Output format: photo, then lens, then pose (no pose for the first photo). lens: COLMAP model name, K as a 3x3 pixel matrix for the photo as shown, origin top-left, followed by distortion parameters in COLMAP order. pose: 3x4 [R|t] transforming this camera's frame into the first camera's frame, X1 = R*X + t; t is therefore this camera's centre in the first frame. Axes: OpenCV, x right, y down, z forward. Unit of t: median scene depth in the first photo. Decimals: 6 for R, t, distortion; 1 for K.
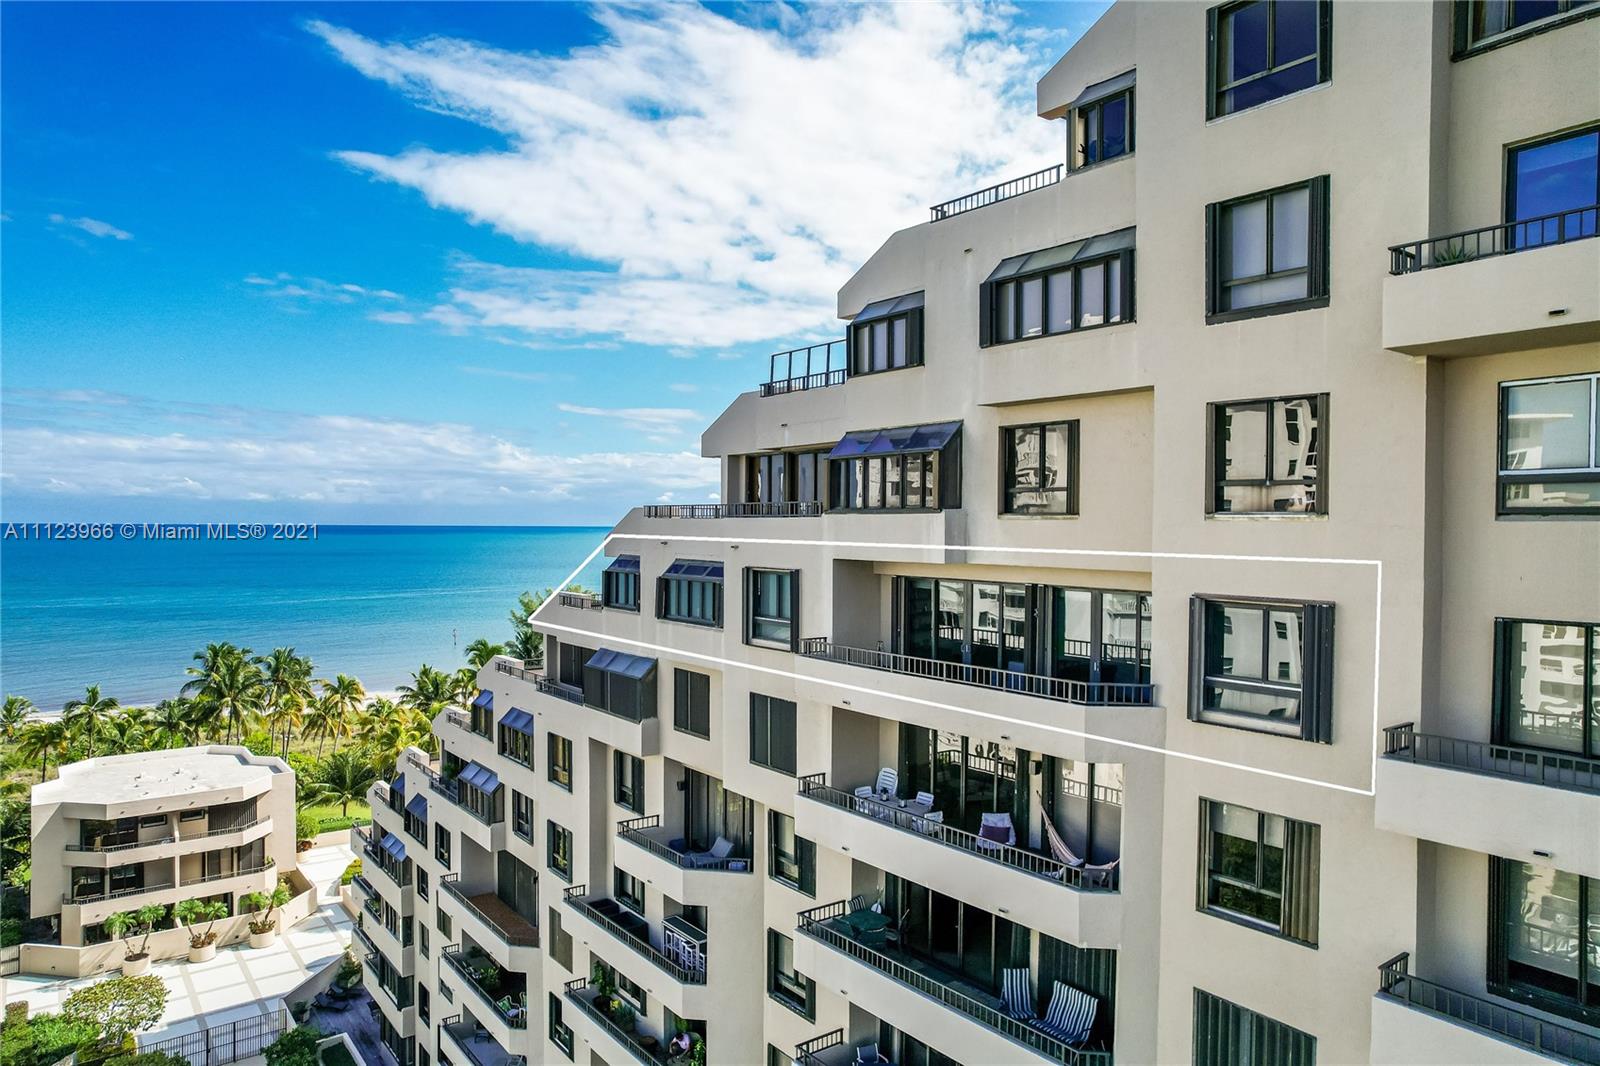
lens RADIAL K [[1027.2, 0, 800.0], [0, 1027.2, 533.0], [0, 0, 1]] dist [-0.092061, 0.089120]
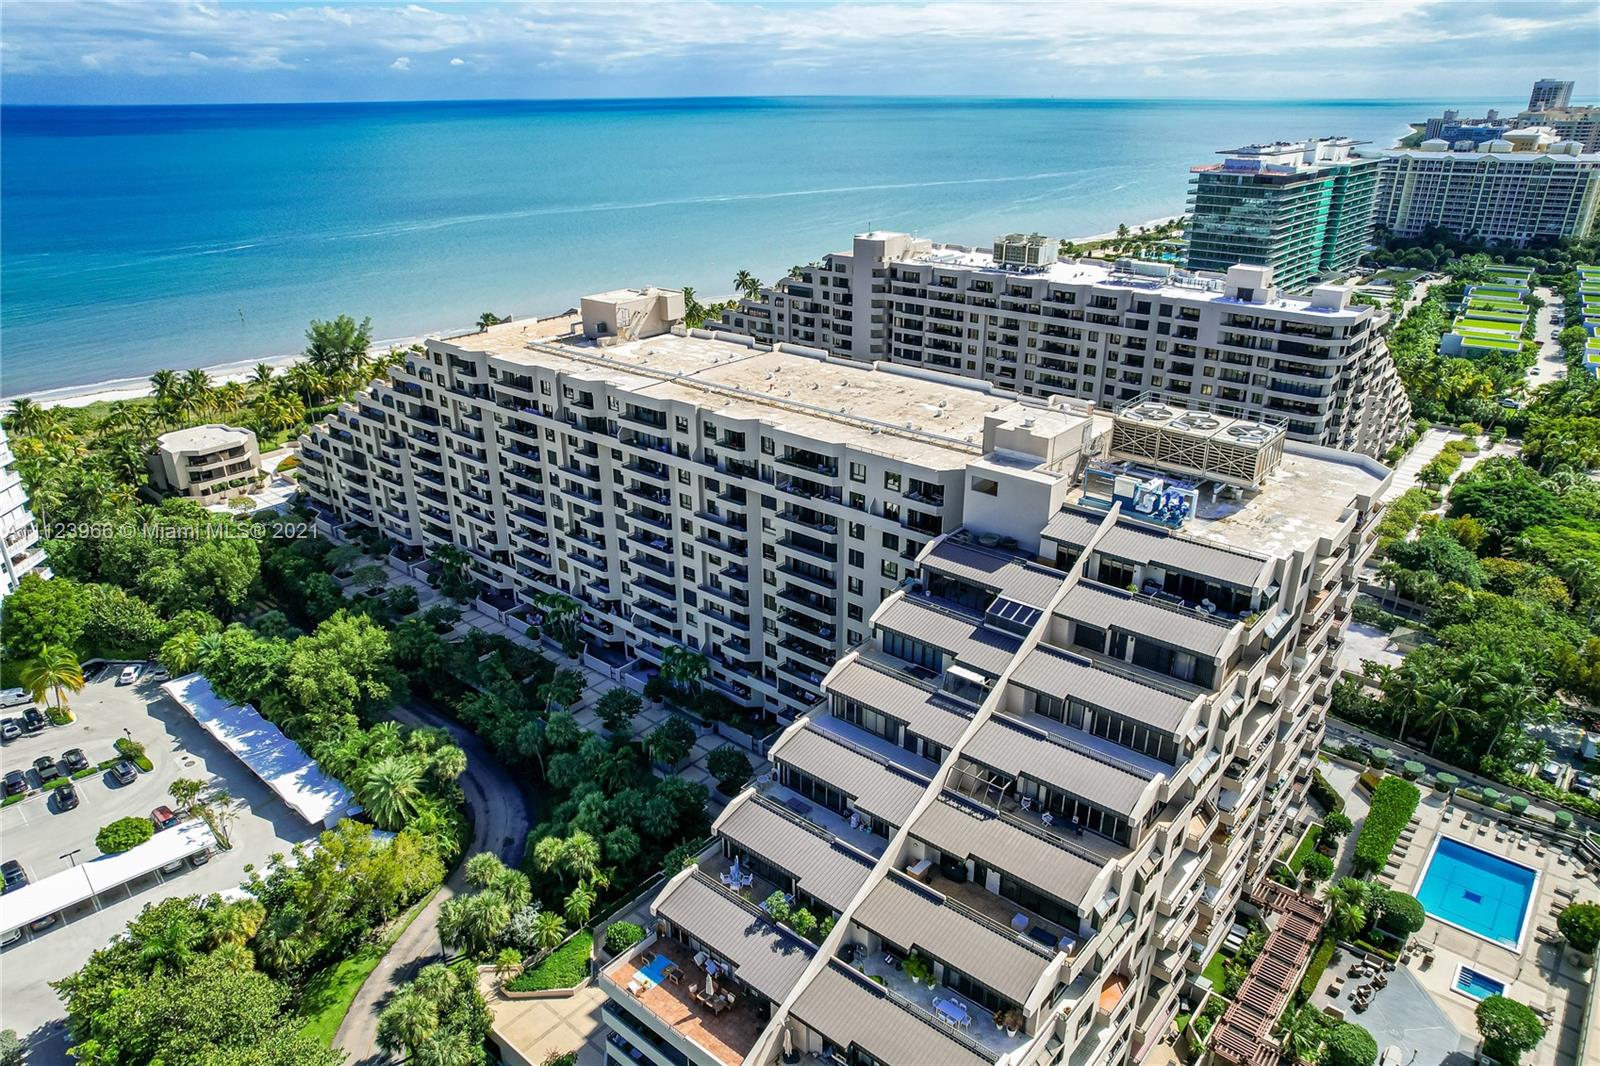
lens RADIAL K [[1027.2, 0, 800.0], [0, 1027.2, 533.0], [0, 0, 1]] dist [-0.092061, 0.089120]
pose [[0.975422, -0.098294, 0.197206, 0.625121], [0.013901, 0.920656, 0.390126, -0.950343], [-0.219906, -0.377796, 0.899395, -3.199420]]
